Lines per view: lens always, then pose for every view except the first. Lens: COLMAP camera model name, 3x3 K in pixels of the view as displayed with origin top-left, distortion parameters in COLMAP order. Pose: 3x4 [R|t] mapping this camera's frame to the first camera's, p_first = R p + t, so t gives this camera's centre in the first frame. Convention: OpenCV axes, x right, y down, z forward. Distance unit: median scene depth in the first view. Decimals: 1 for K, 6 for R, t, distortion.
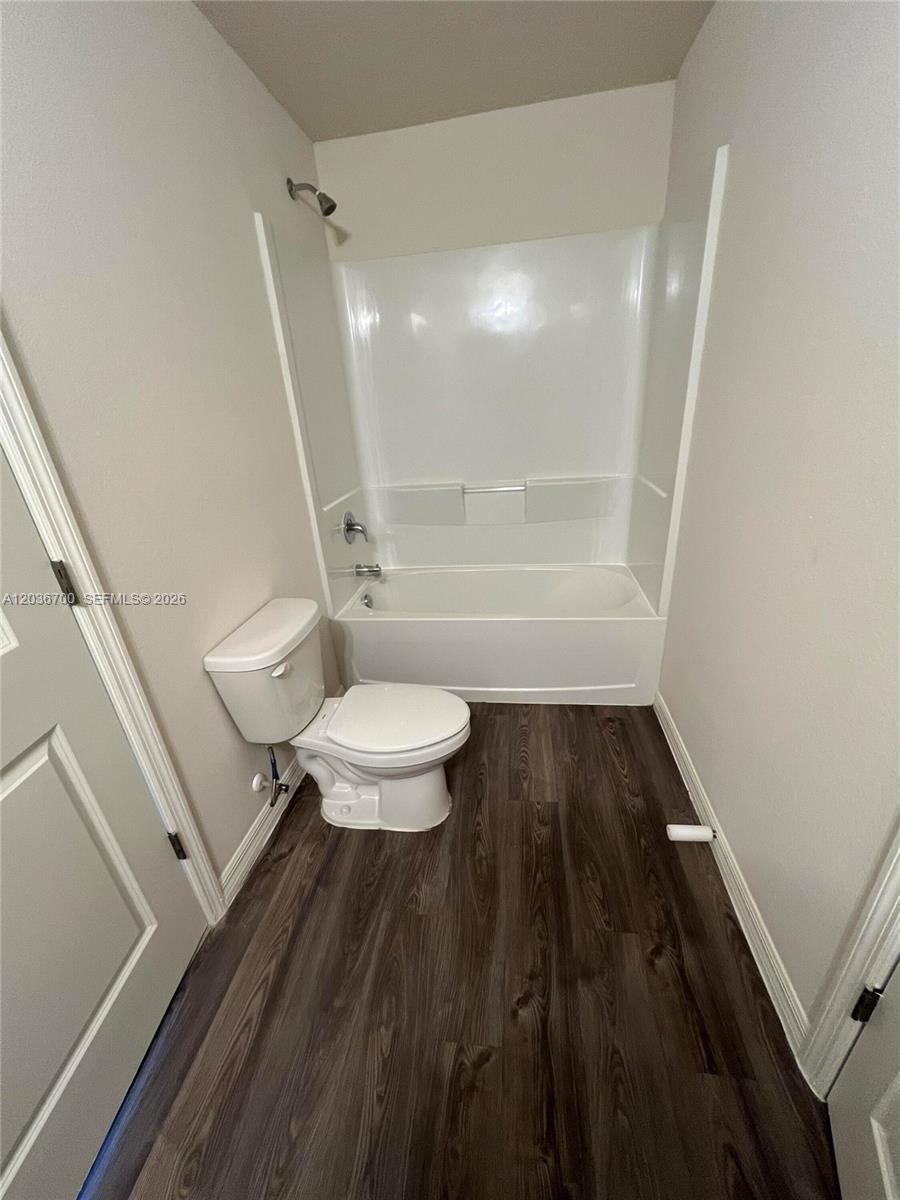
lens RADIAL K [[475.9, 0, 449.0], [0, 475.9, 599.9], [0, 0, 1]] dist [0.000911, 0.000009]
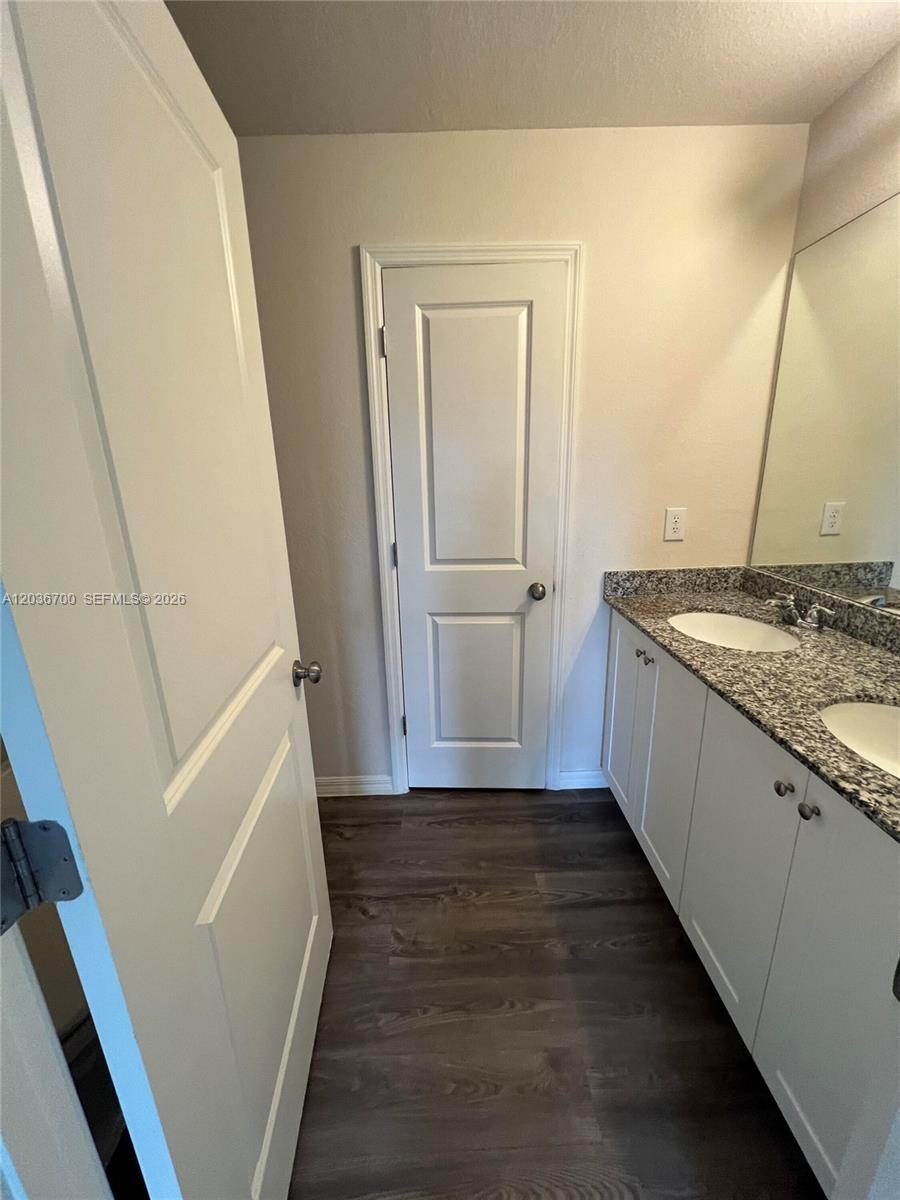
lens RADIAL K [[475.9, 0, 449.6], [0, 475.9, 603.2], [0, 0, 1]] dist [0.000911, 0.000009]
pose [[-0.156572, -0.199468, 0.967315, -1.104299], [0.427865, 0.869023, 0.248455, -0.164555], [-0.890178, 0.452781, -0.050719, 0.496212]]
